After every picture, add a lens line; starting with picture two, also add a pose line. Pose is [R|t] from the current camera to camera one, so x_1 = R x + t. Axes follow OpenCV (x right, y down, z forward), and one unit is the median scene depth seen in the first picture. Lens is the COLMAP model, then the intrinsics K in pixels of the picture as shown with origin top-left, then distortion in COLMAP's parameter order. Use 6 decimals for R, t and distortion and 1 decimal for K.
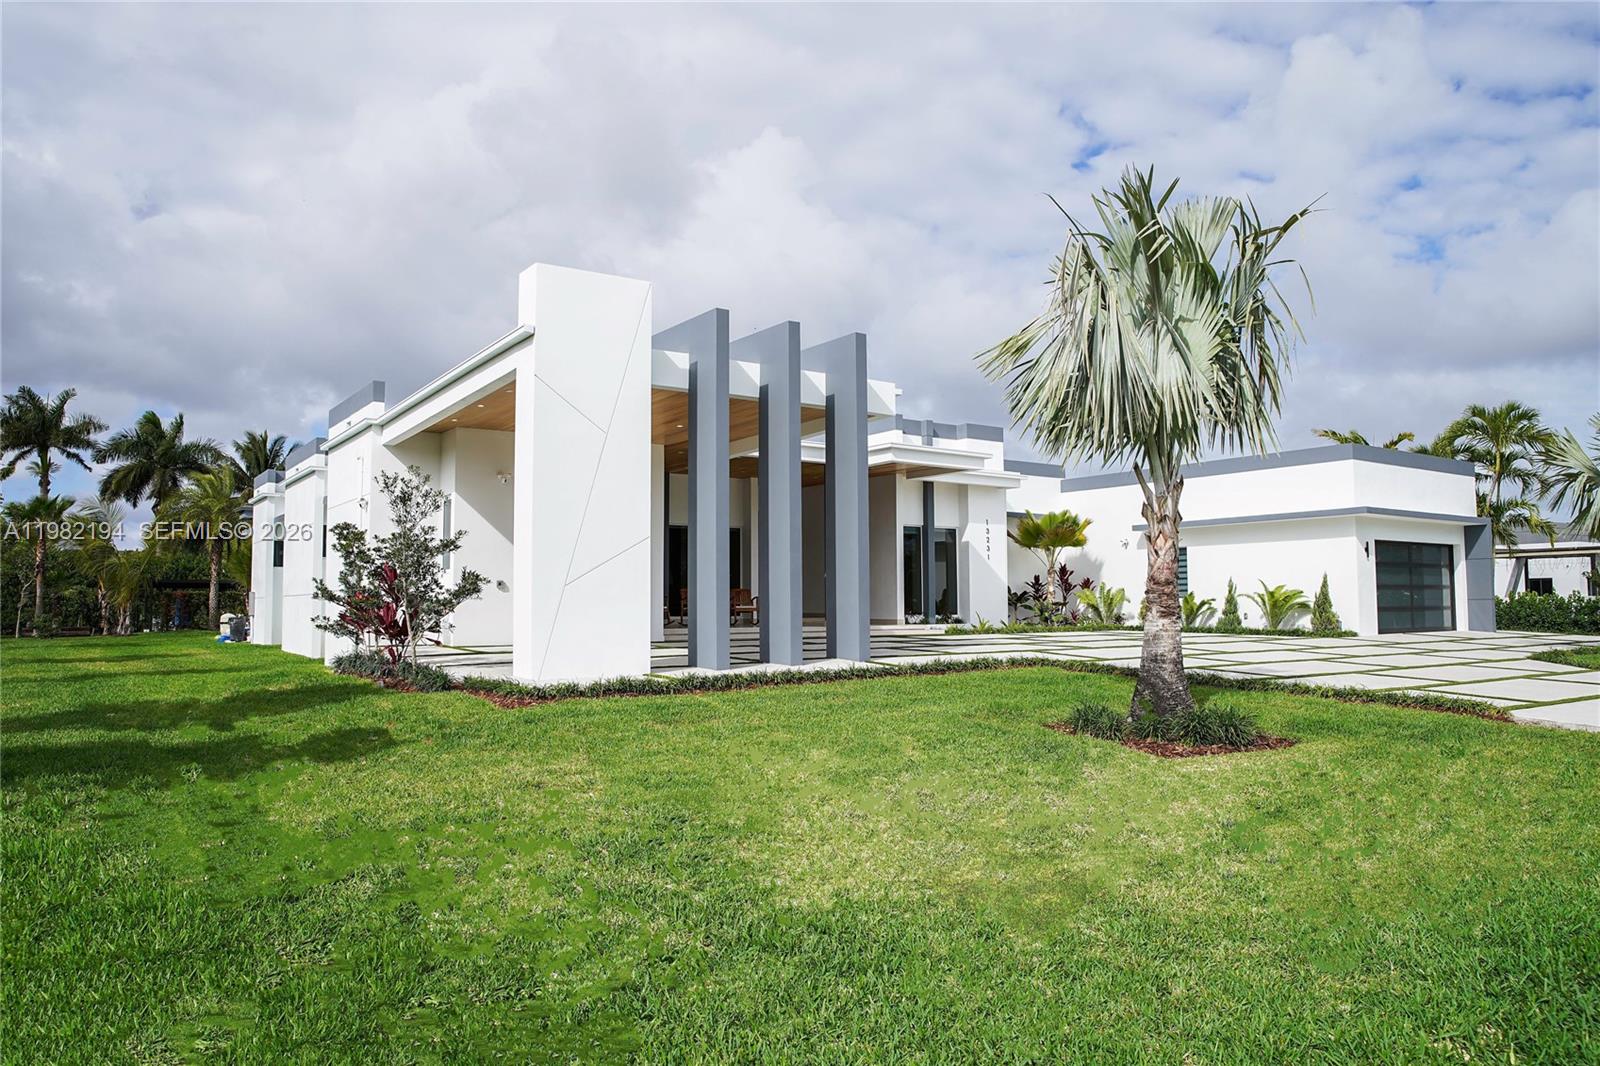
lens RADIAL K [[1114.1, 0, 807.9], [0, 1114.1, 541.0], [0, 0, 1]] dist [-0.097079, 0.075451]
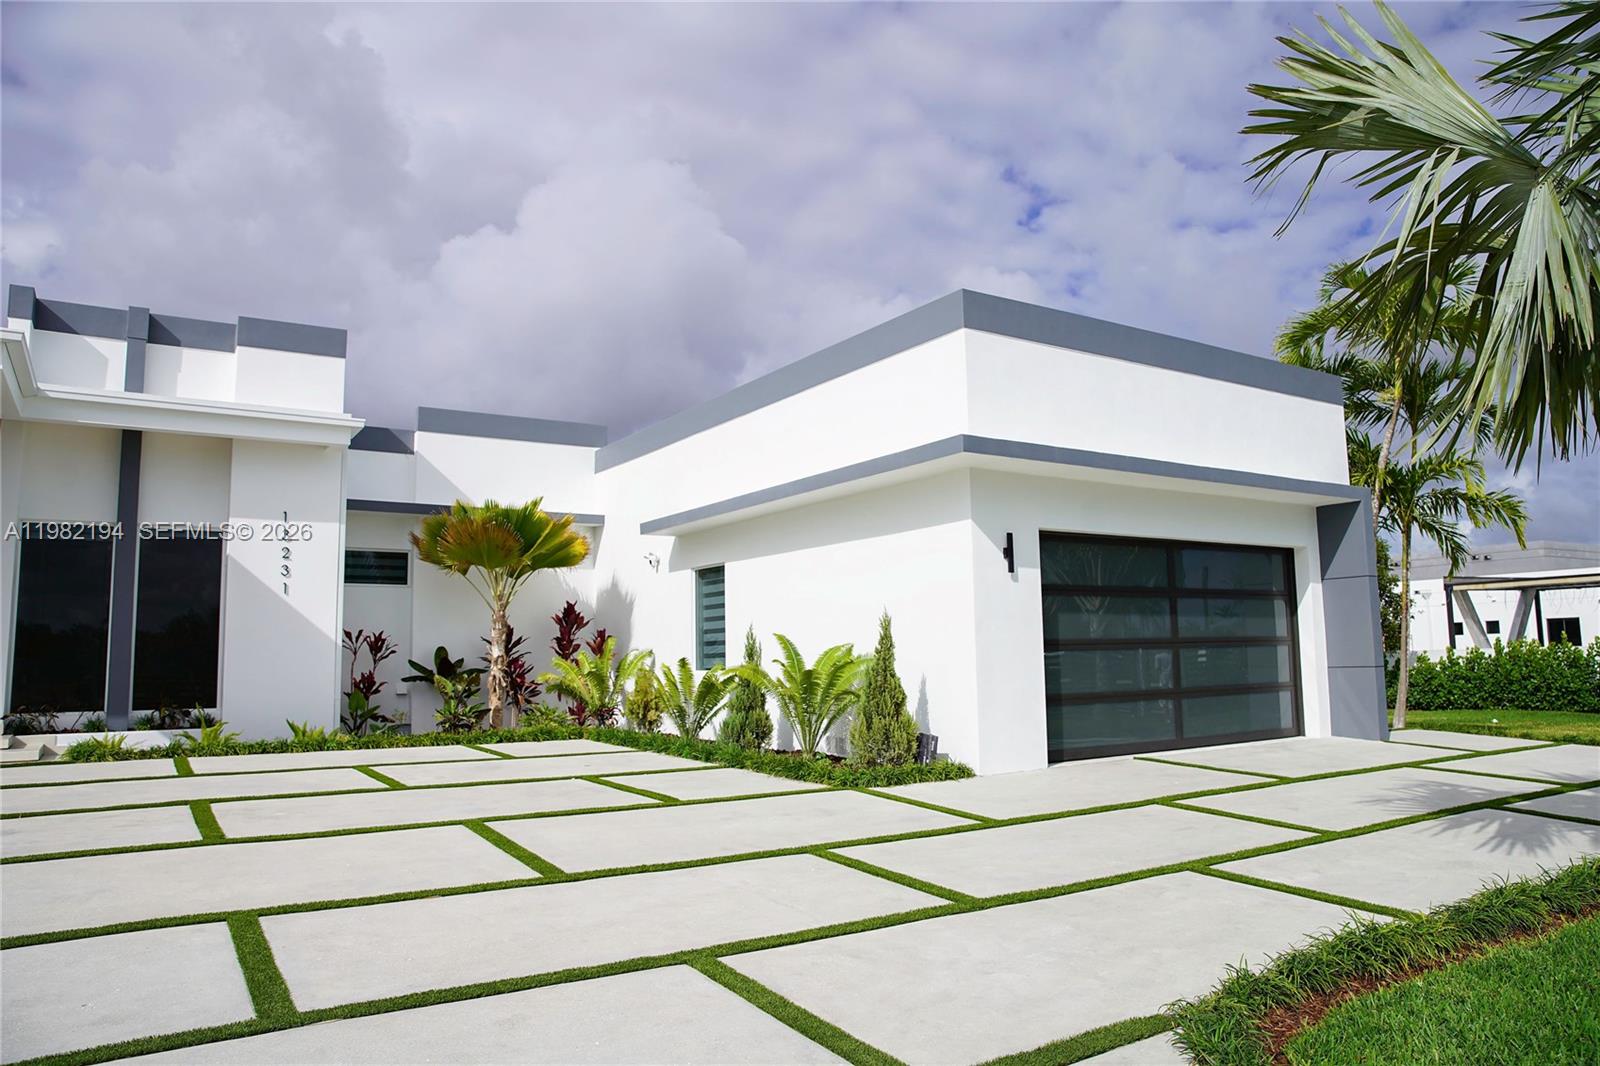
lens RADIAL K [[1030.8, 0, 740.0], [0, 1030.8, 535.9], [0, 0, 1]] dist [-0.000281, -0.000032]
pose [[0.998605, -0.016839, -0.050054, 0.377095], [0.014078, 0.998387, -0.054996, 0.018495], [0.050899, 0.054215, 0.997231, 0.547100]]
